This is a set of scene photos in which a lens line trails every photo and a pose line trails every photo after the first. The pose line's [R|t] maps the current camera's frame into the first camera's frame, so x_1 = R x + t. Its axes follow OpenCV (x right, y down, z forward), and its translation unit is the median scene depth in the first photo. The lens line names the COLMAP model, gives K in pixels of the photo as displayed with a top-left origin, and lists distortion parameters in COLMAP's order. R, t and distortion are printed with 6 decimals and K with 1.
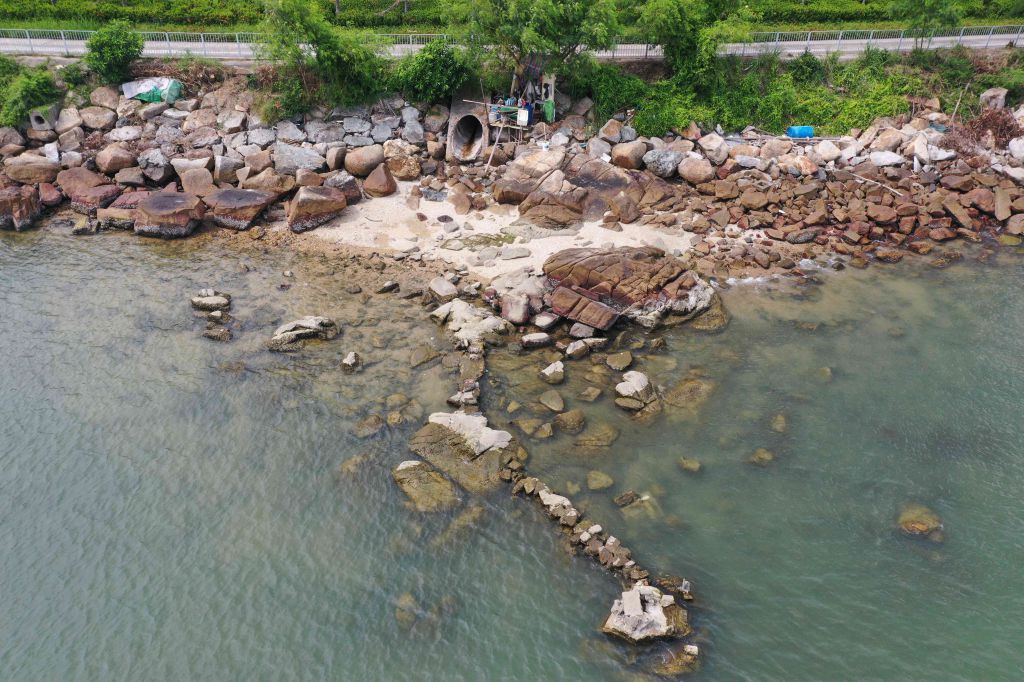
lens RADIAL K [[810.8, 0, 512.0], [0, 810.8, 341.0], [0, 0, 1]] dist [0.010970, -0.003377]
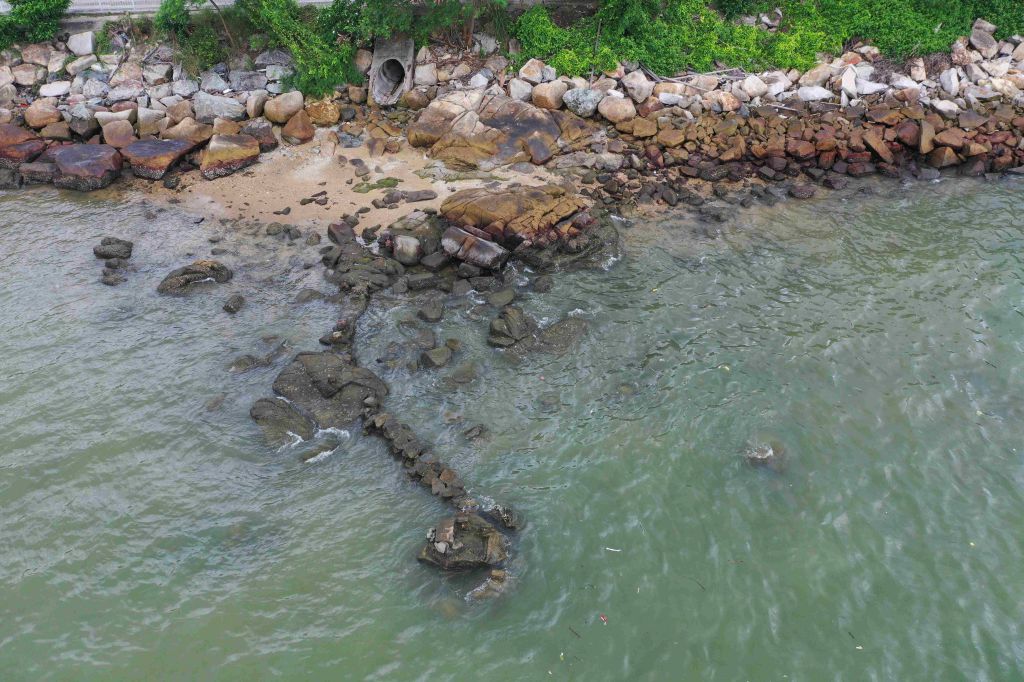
lens RADIAL K [[804.6, 0, 512.0], [0, 804.6, 341.0], [0, 0, 1]] dist [-0.018083, -0.007876]
pose [[0.999331, -0.015819, -0.032961, 0.128624], [0.017573, 0.998408, 0.053600, 0.016801], [0.032061, -0.054144, 0.998018, 0.006046]]
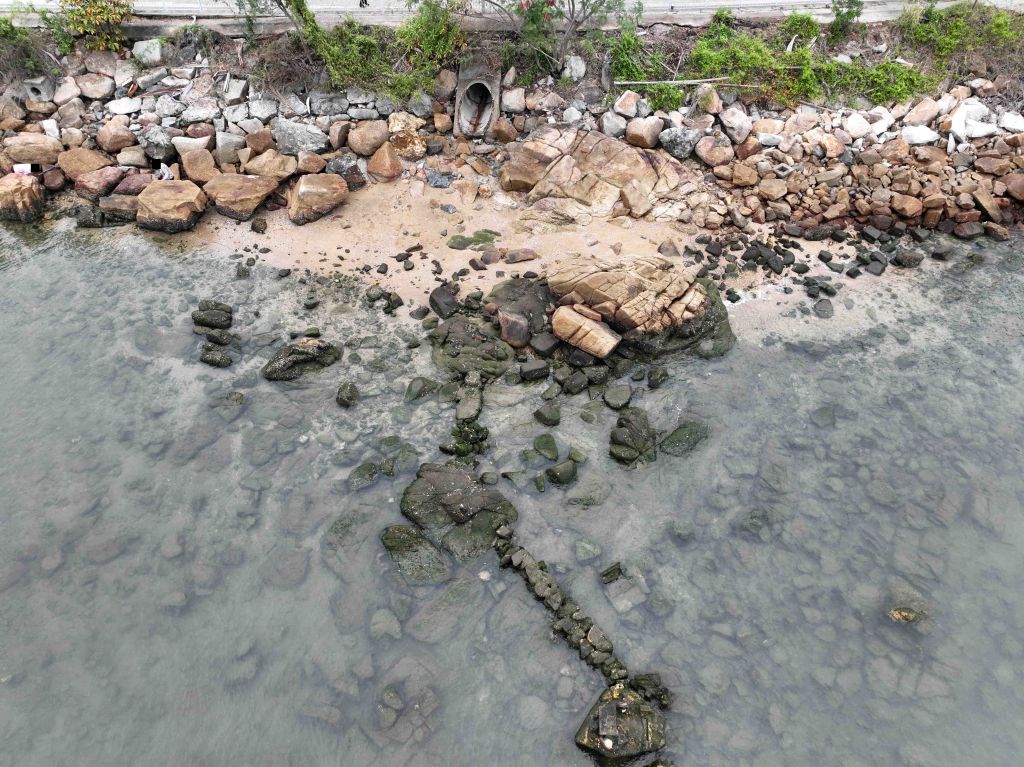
lens RADIAL K [[729.5, 0, 512.0], [0, 729.5, 383.5], [0, 0, 1]] dist [-0.022104, 0.034358]
pose [[0.999136, 0.017845, -0.037532, 0.026719], [-0.008900, 0.974046, 0.226177, -0.136963], [0.040594, -0.225647, 0.973363, 0.100220]]
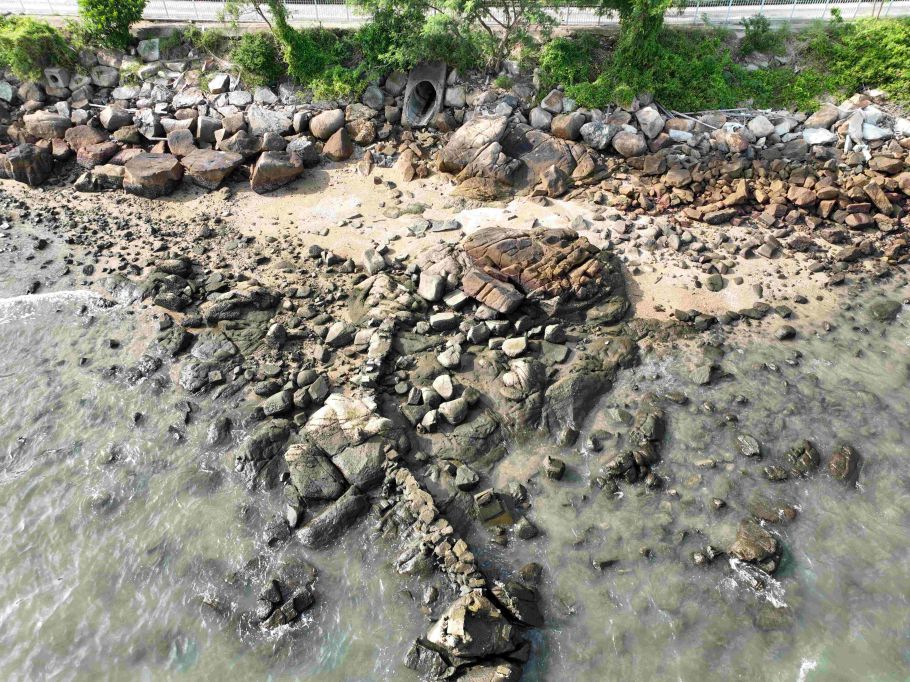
lens RADIAL K [[648.3, 0, 455.0], [0, 648.3, 341.0], [0, 0, 1]] dist [-0.022104, 0.034358]
pose [[0.993252, 0.063777, -0.096868, 0.099575], [-0.045579, 0.982676, 0.179639, -0.098950], [0.106646, -0.174011, 0.978952, 0.099466]]
